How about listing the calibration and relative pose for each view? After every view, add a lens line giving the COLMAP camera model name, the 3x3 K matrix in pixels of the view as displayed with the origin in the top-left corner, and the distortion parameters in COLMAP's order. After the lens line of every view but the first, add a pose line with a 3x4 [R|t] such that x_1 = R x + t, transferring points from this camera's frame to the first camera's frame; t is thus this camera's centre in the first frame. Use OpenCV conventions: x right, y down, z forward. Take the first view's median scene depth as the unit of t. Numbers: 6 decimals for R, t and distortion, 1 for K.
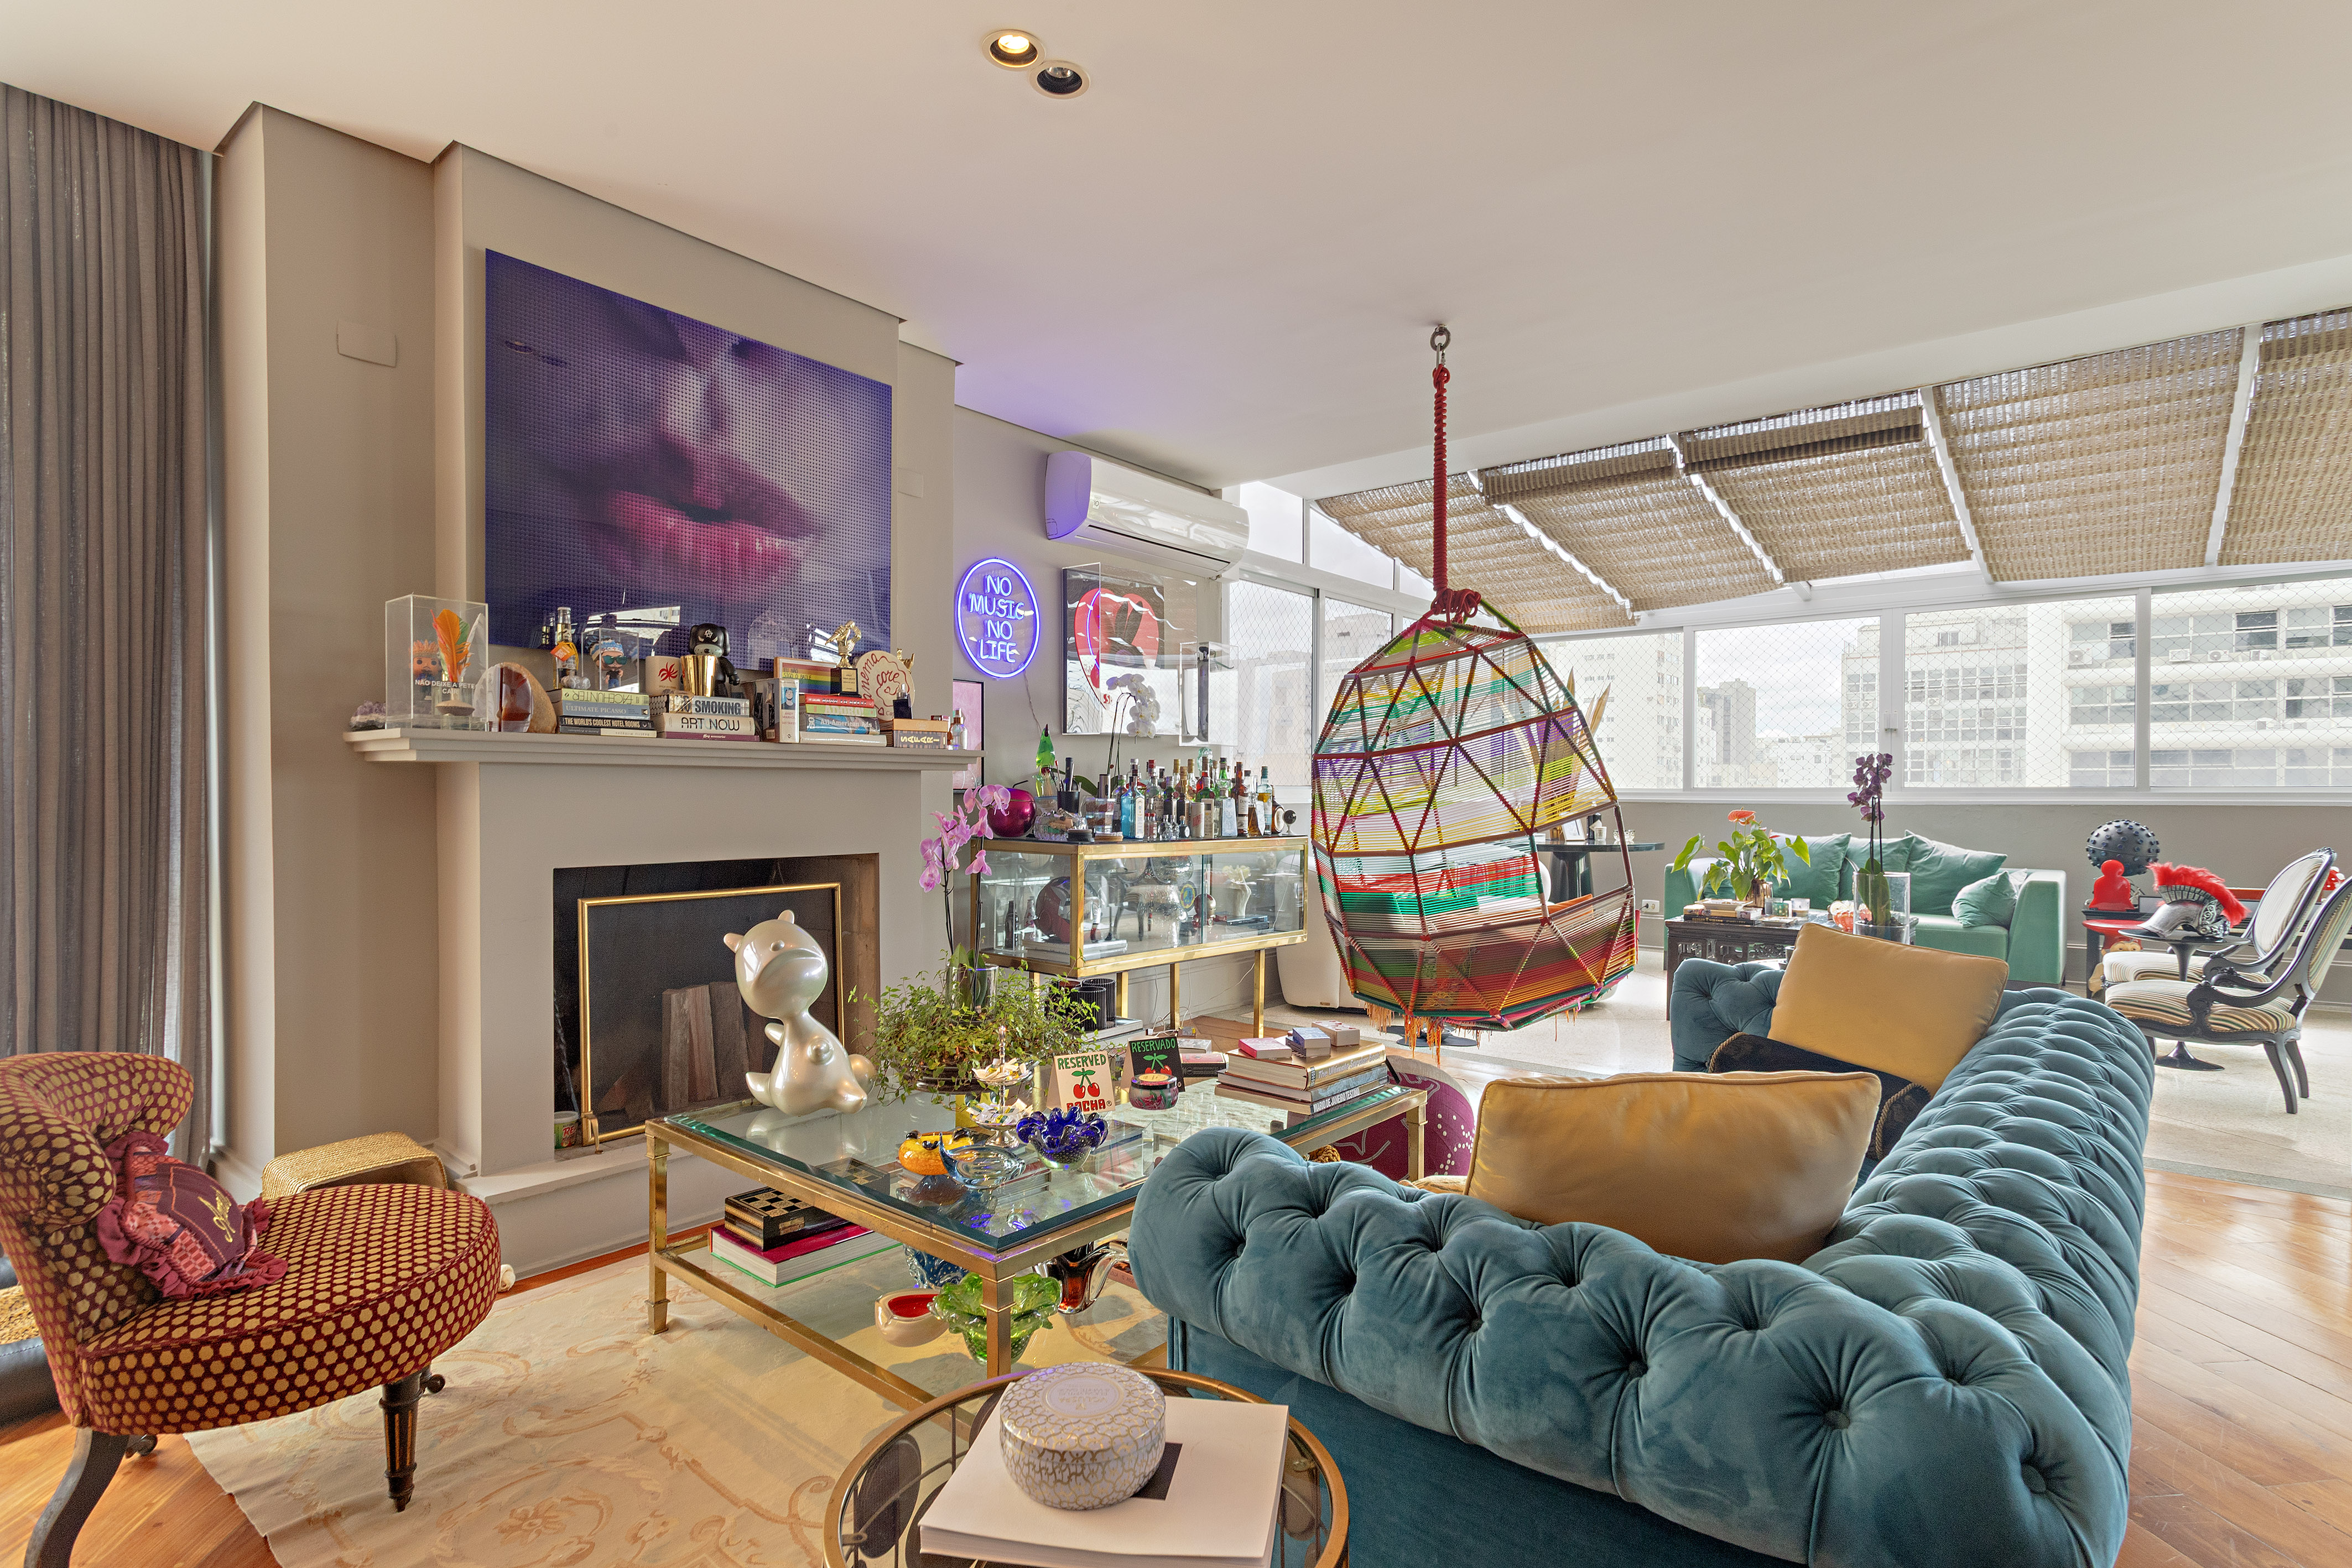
lens RADIAL K [[1238.2, 0, 1216.6], [0, 1238.2, 804.3], [0, 0, 1]] dist [0.008726, 0.003475]
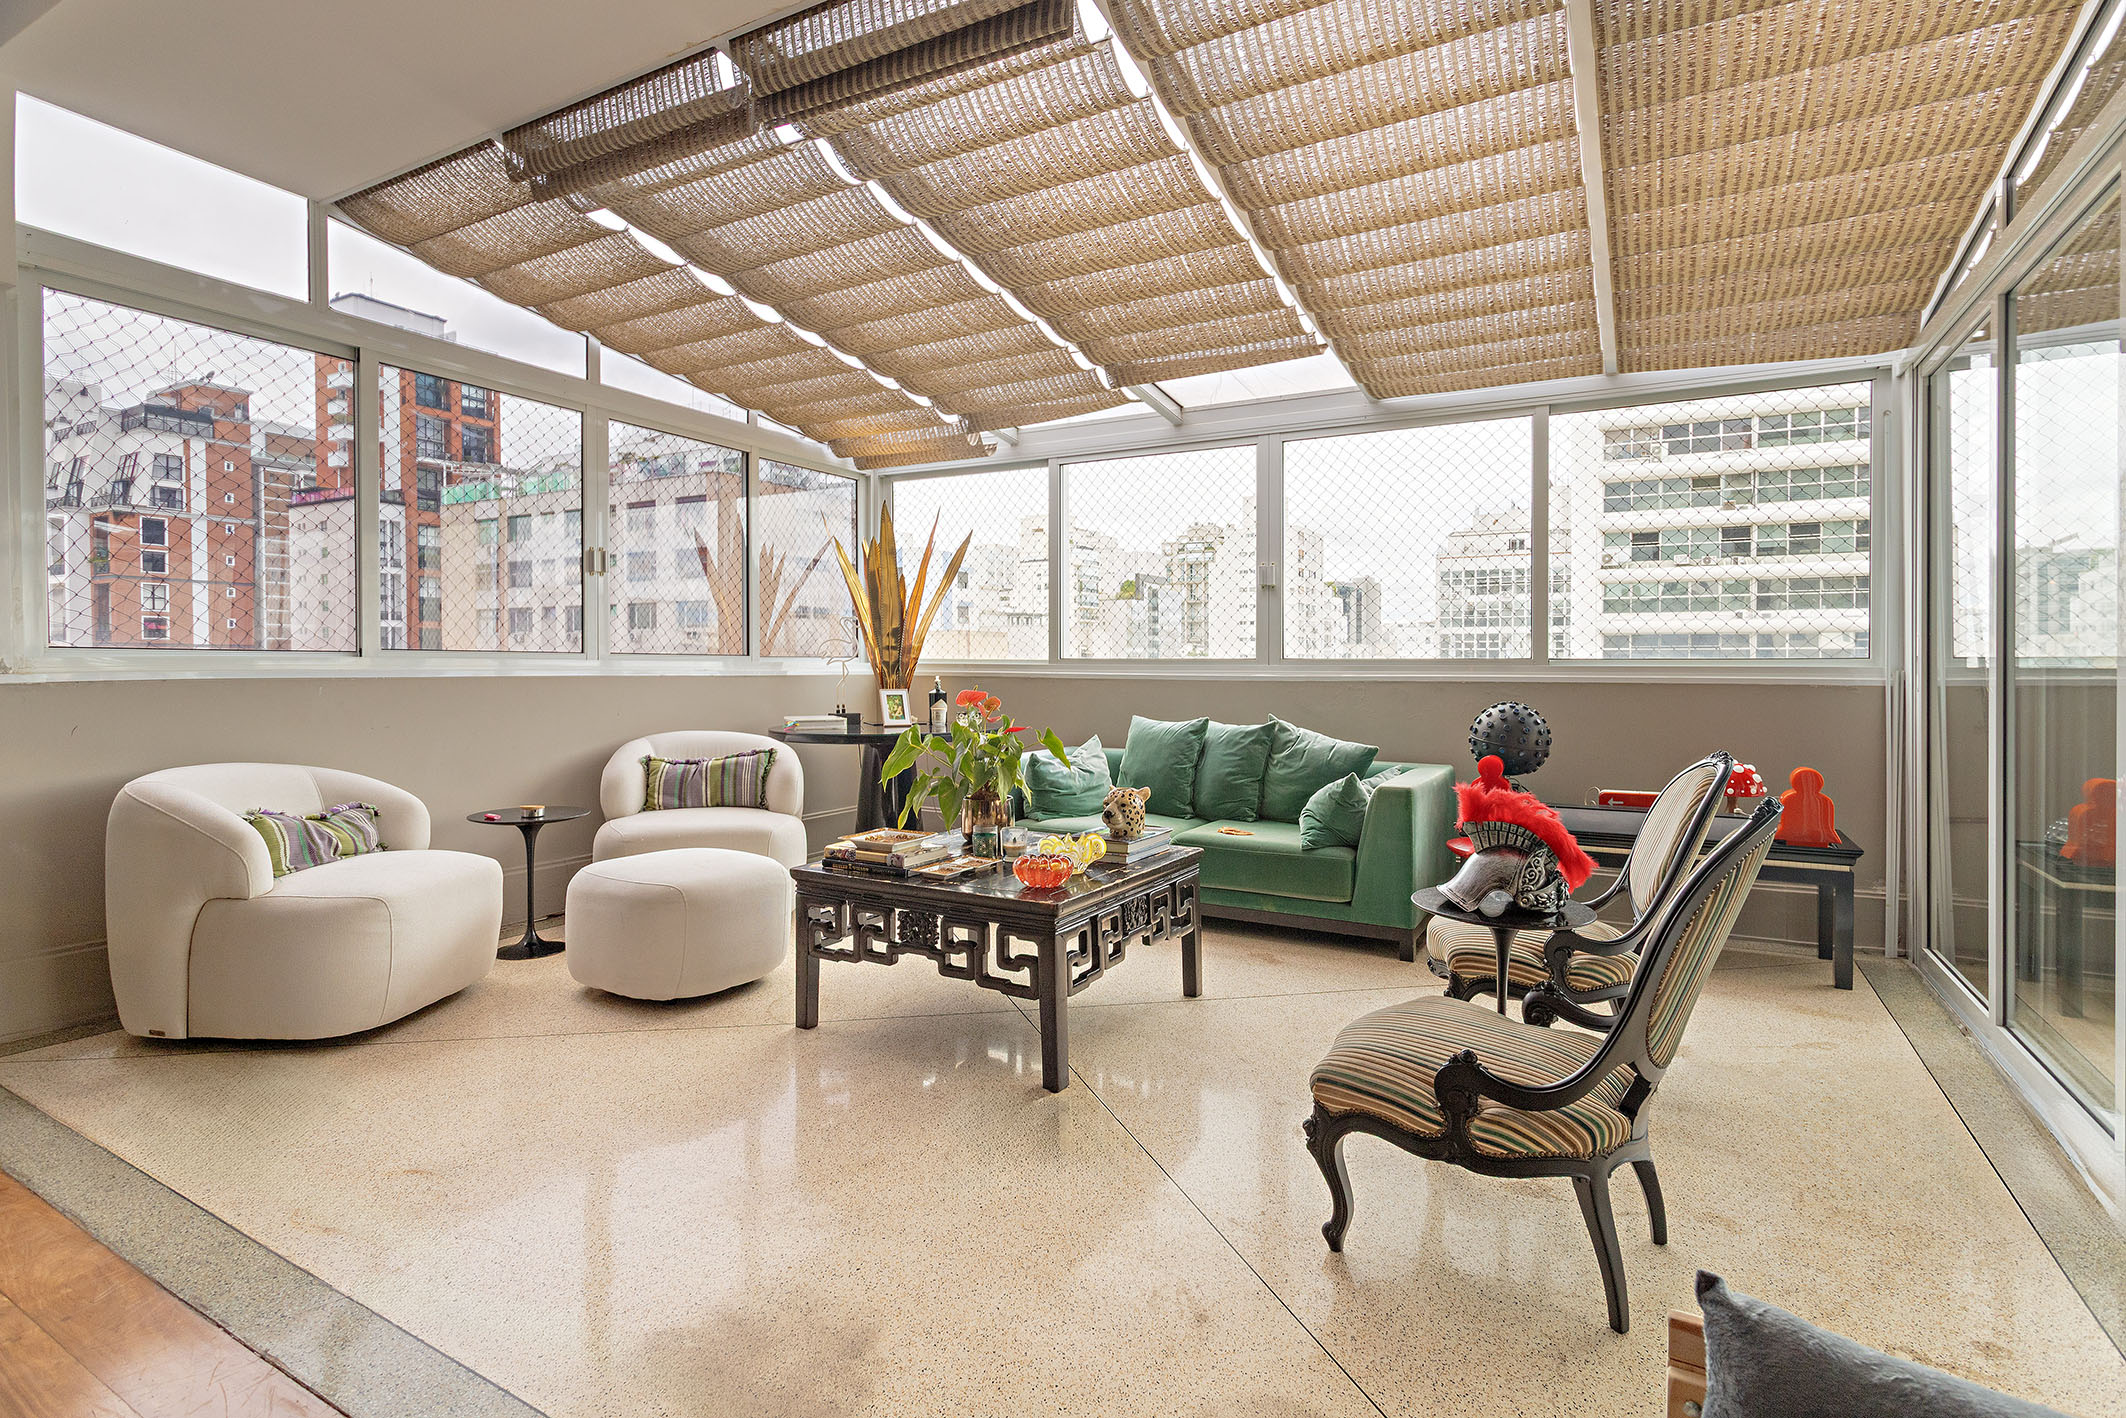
lens RADIAL K [[1008.1, 0, 1118.5], [0, 1008.1, 664.4], [0, 0, 1]] dist [0.003738, 0.000527]
pose [[0.990374, 0.002232, 0.138401, 0.394699], [-0.000514, 0.999922, -0.012446, -0.002055], [-0.138418, 0.012255, 0.990298, 0.410658]]
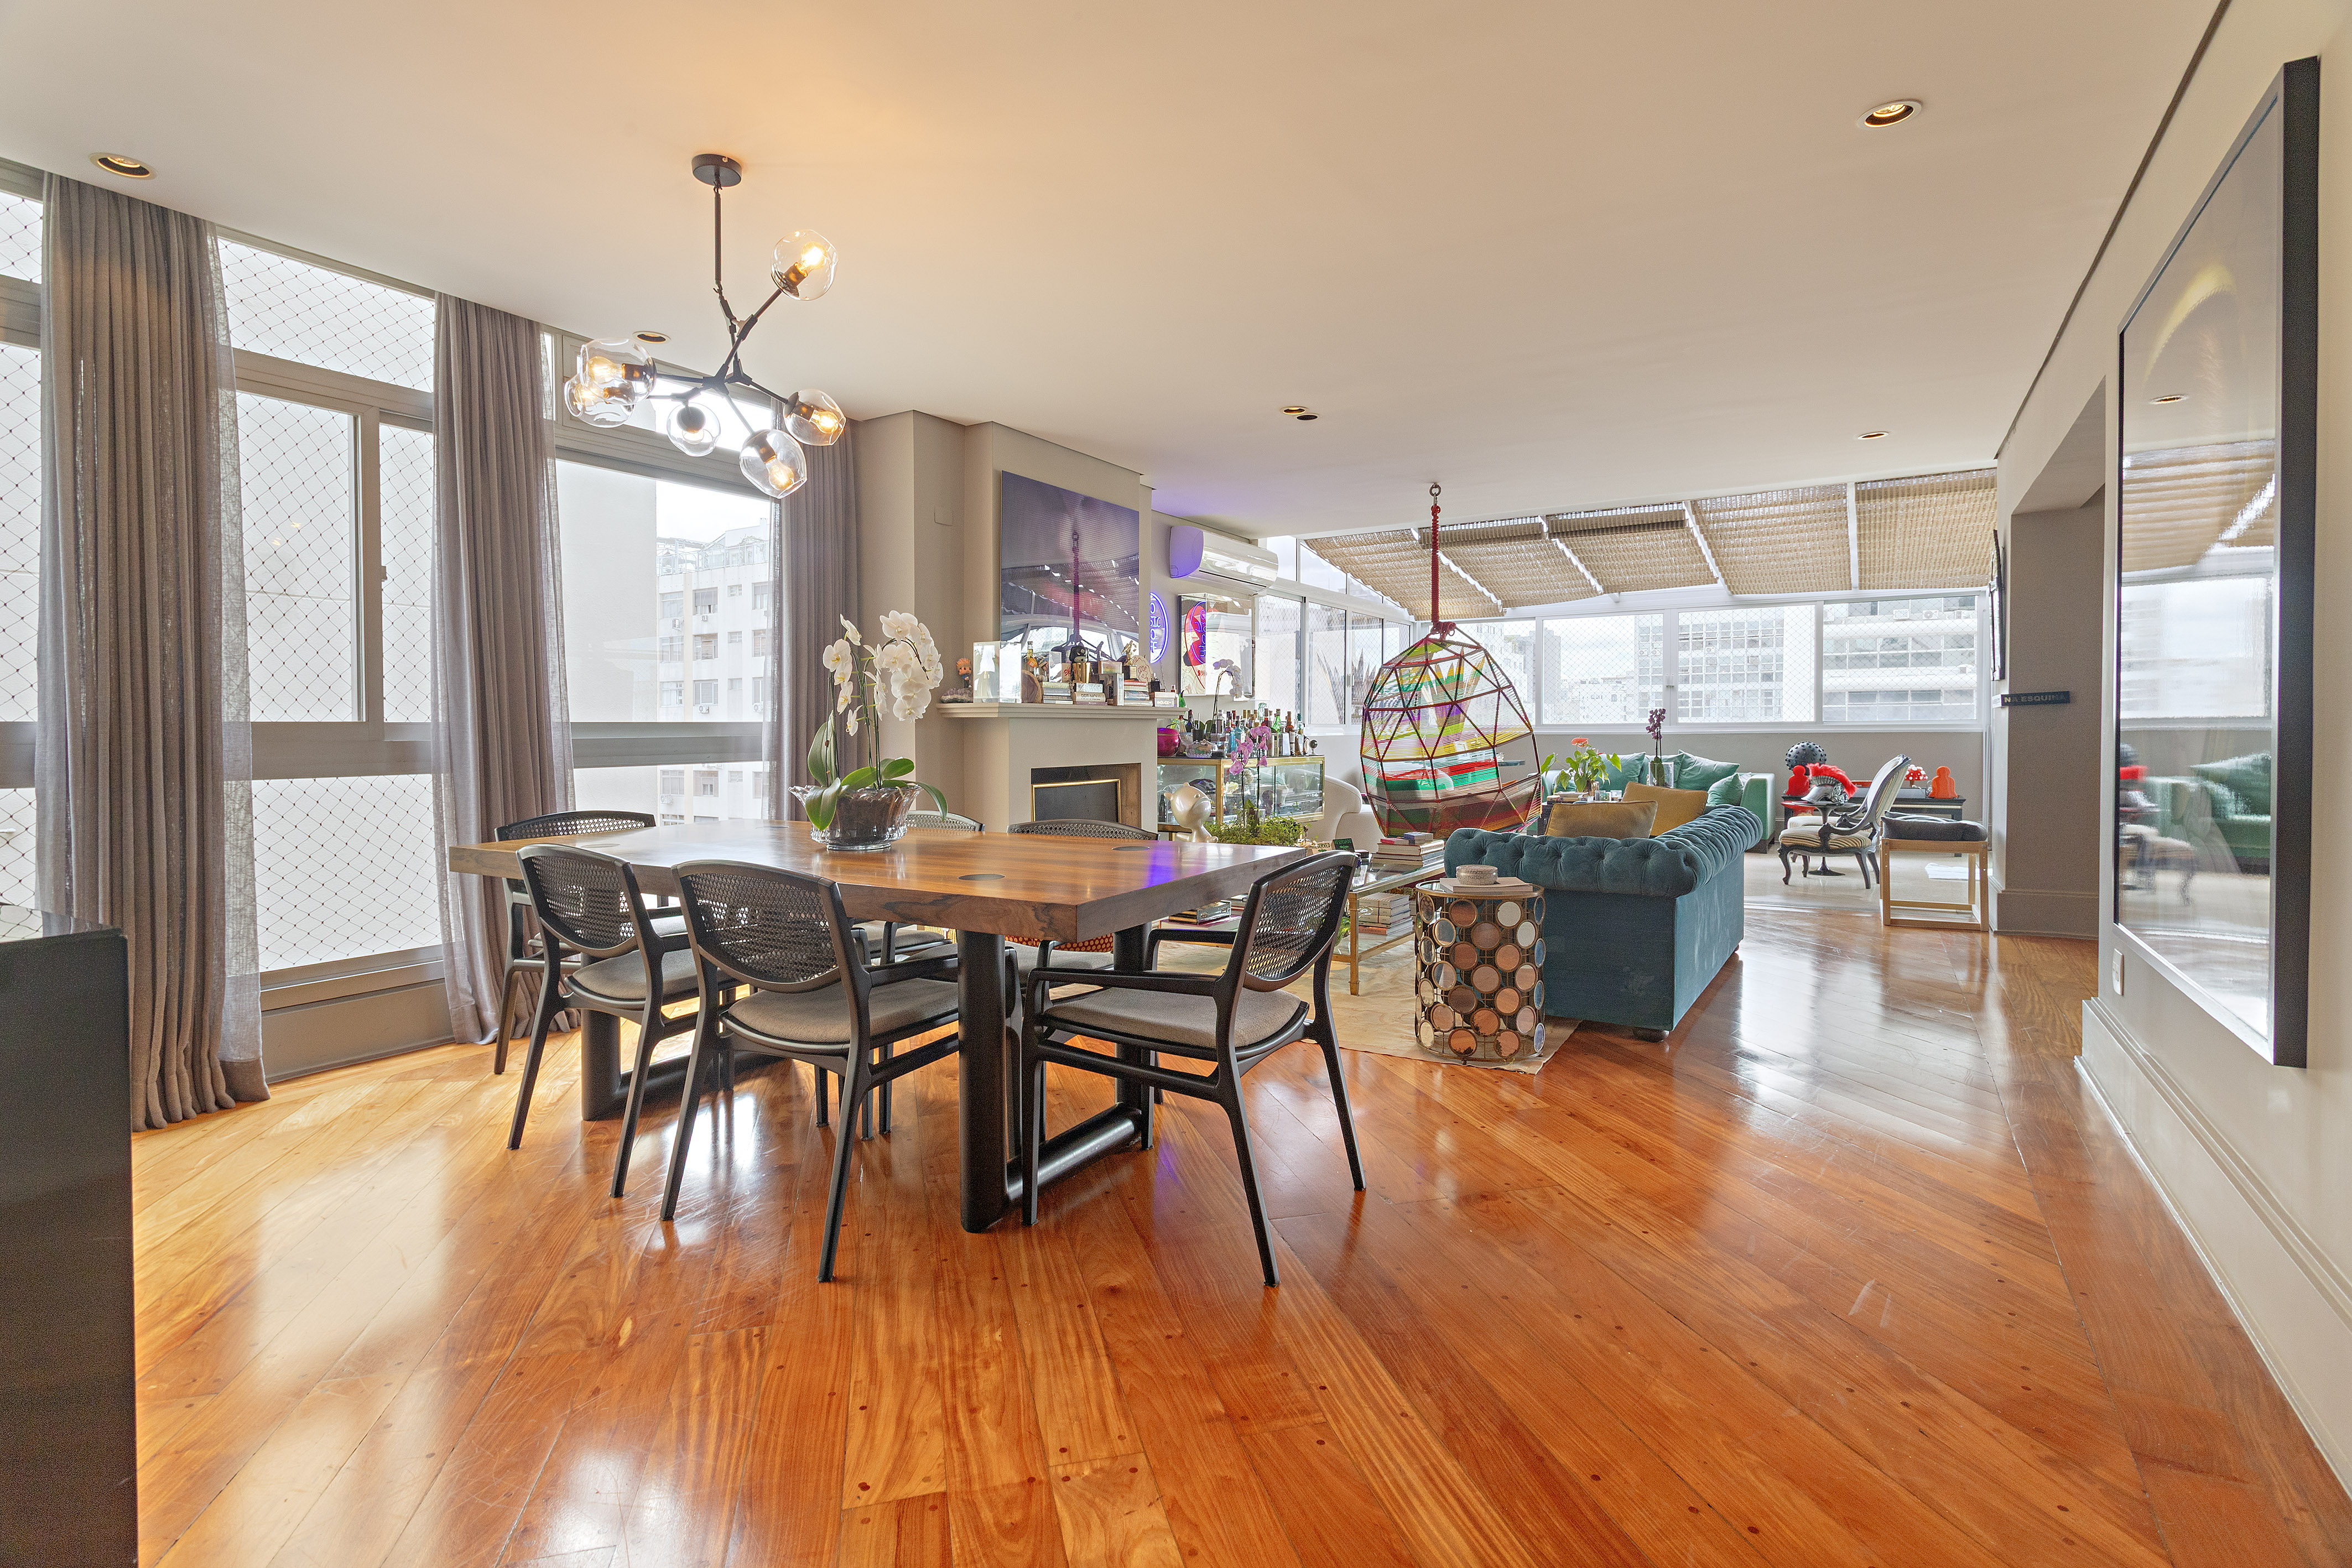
lens RADIAL K [[1115.1, 0, 1123.0], [0, 1115.1, 761.2], [0, 0, 1]] dist [0.003738, 0.000527]
pose [[0.999274, -0.008729, 0.037086, -0.228751], [0.008065, 0.999805, 0.018016, 0.003946], [-0.037236, -0.017704, 0.999150, -0.438370]]
